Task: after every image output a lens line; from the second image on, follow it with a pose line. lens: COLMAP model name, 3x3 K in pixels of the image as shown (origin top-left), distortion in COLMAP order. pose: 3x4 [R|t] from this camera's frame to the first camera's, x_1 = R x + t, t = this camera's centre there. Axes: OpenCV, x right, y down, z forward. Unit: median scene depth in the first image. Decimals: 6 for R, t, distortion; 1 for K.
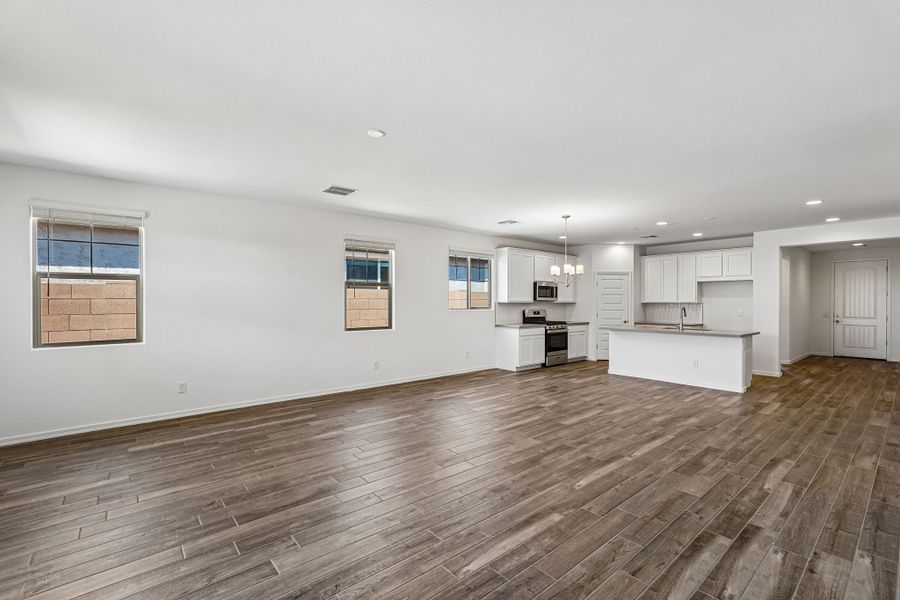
lens RADIAL K [[399.0, 0, 464.0], [0, 399.0, 311.6], [0, 0, 1]] dist [0.000498, 0.000980]
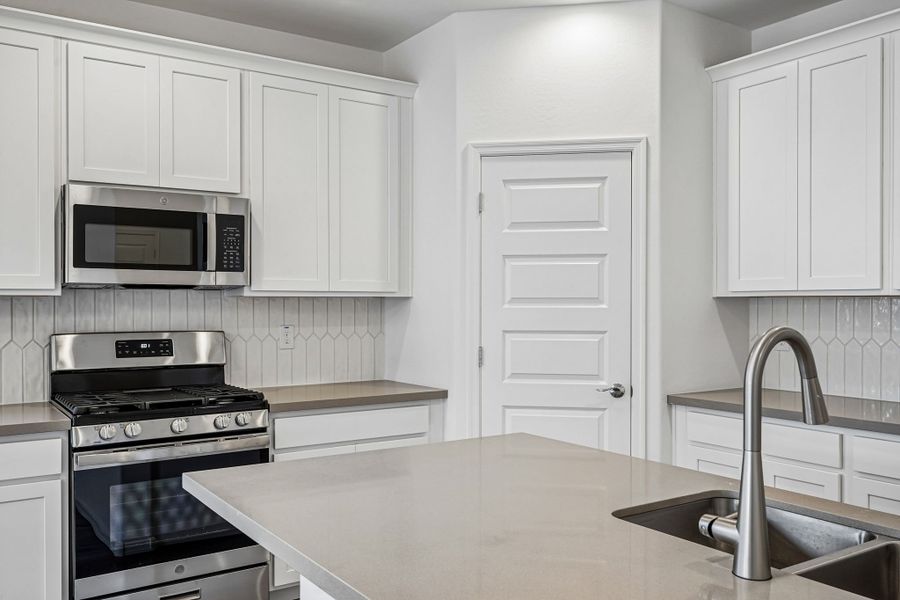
lens RADIAL K [[766.9, 0, 450.4], [0, 766.9, 299.9], [0, 0, 1]] dist [0.008533, -0.025837]
pose [[0.990595, -0.003962, -0.136771, 0.397169], [0.001384, 0.999820, -0.018936, -0.013510], [0.136822, 0.018568, 0.990422, 0.650067]]
